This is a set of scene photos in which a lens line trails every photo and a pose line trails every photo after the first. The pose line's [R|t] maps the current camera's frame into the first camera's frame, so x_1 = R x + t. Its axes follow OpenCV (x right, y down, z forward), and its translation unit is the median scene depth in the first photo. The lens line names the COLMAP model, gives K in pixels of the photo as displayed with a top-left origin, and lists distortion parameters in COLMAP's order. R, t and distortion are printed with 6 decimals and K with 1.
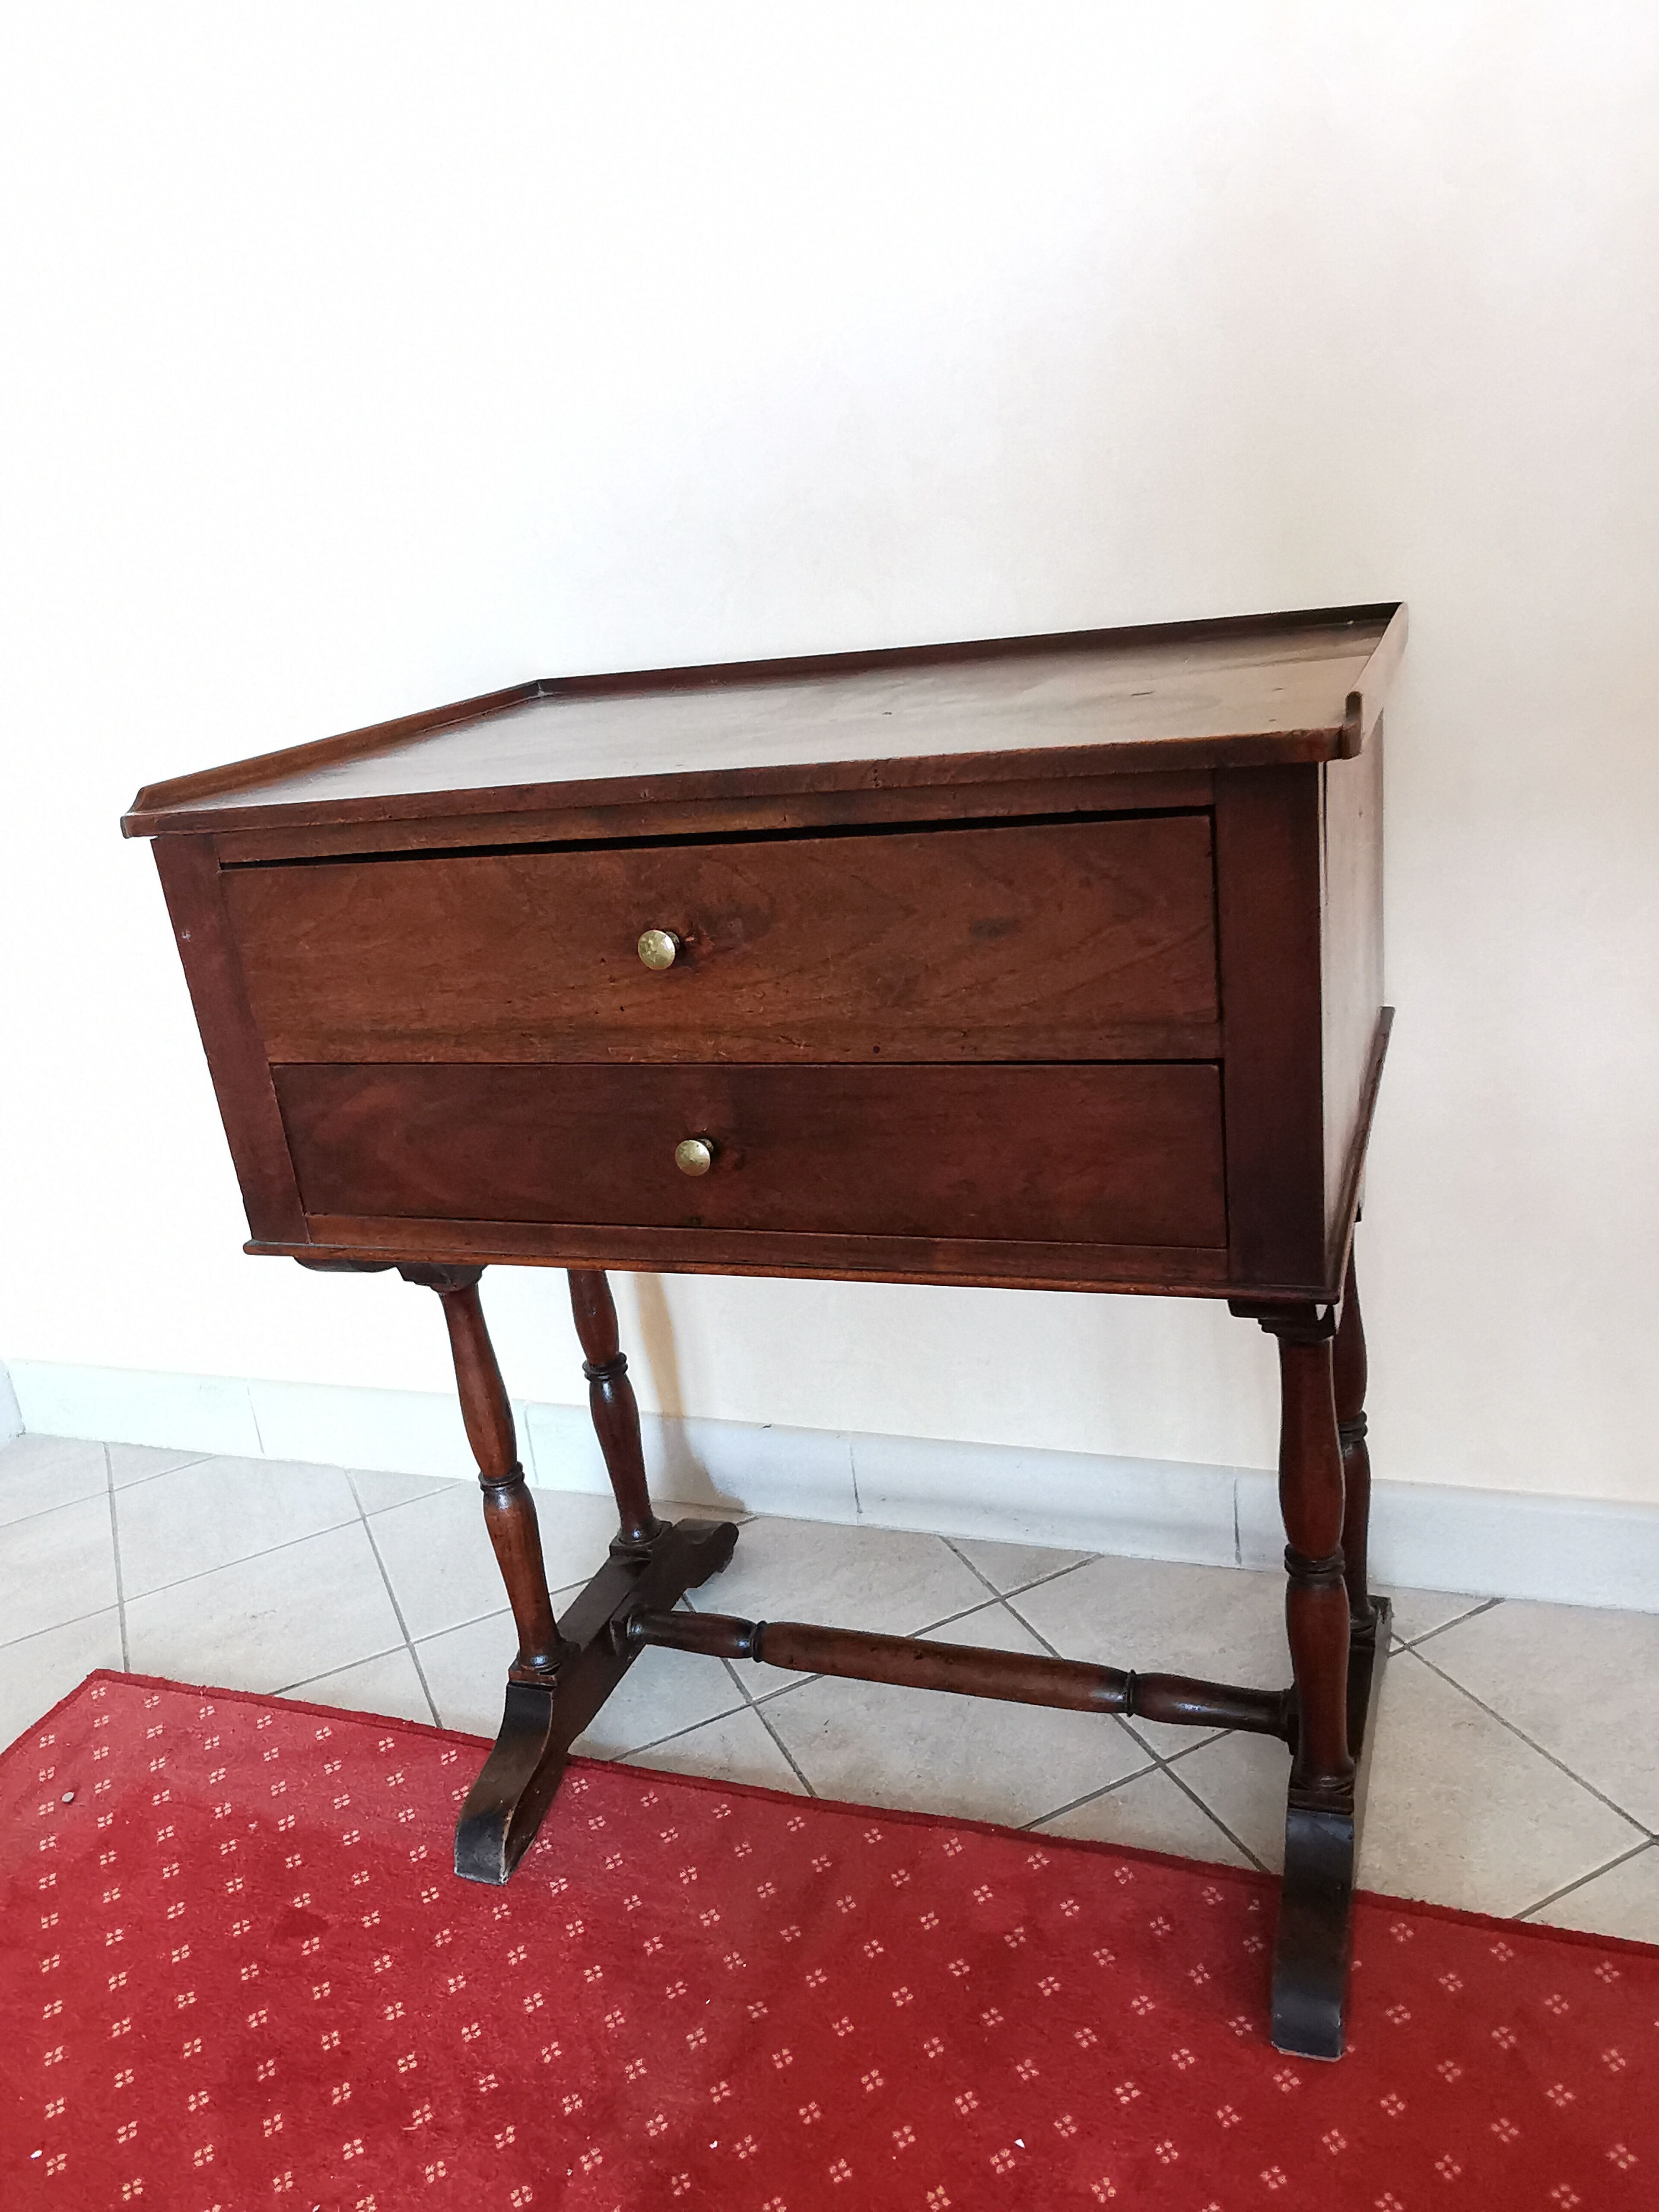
lens RADIAL K [[1702.4, 0, 830.4], [0, 1702.4, 1118.0], [0, 0, 1]] dist [-0.019878, 0.041682]
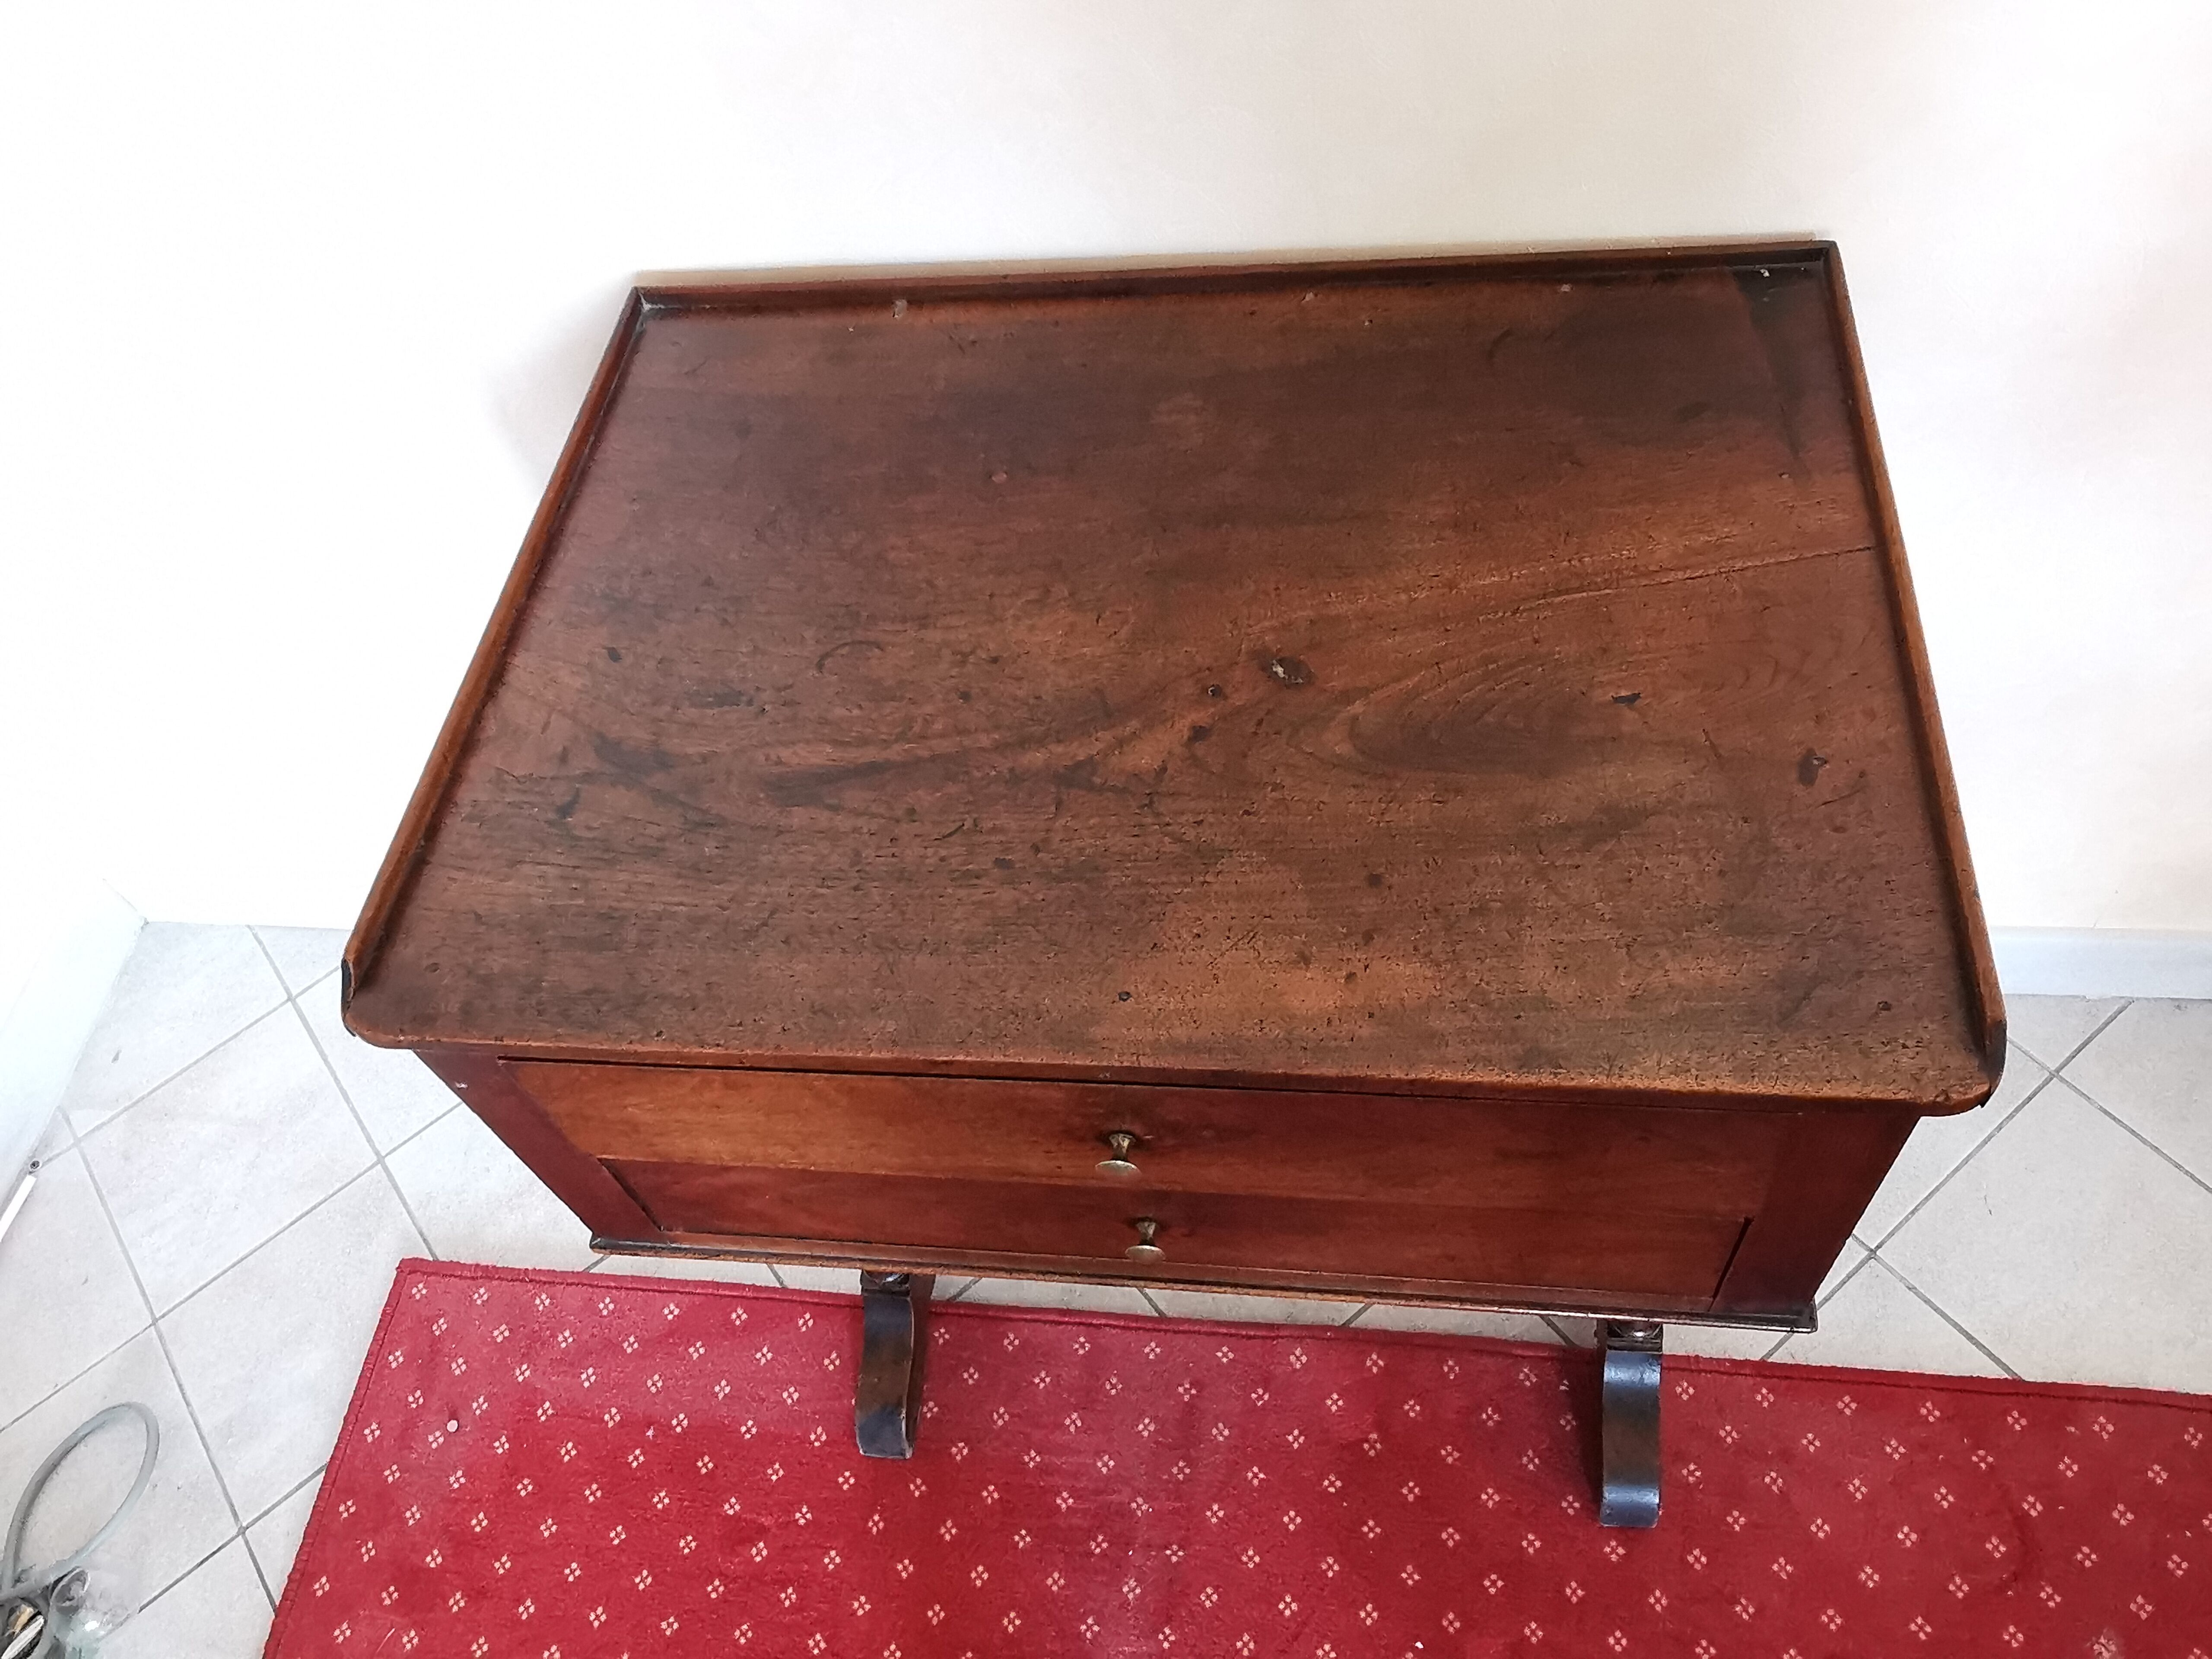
lens RADIAL K [[1702.4, 0, 1106.0], [0, 1702.4, 829.5], [0, 0, 1]] dist [-0.019878, 0.041682]
pose [[0.972636, -0.193715, 0.128270, -0.141924], [0.091907, 0.827866, 0.553345, -0.551303], [-0.213382, -0.526414, 0.823017, 0.290887]]
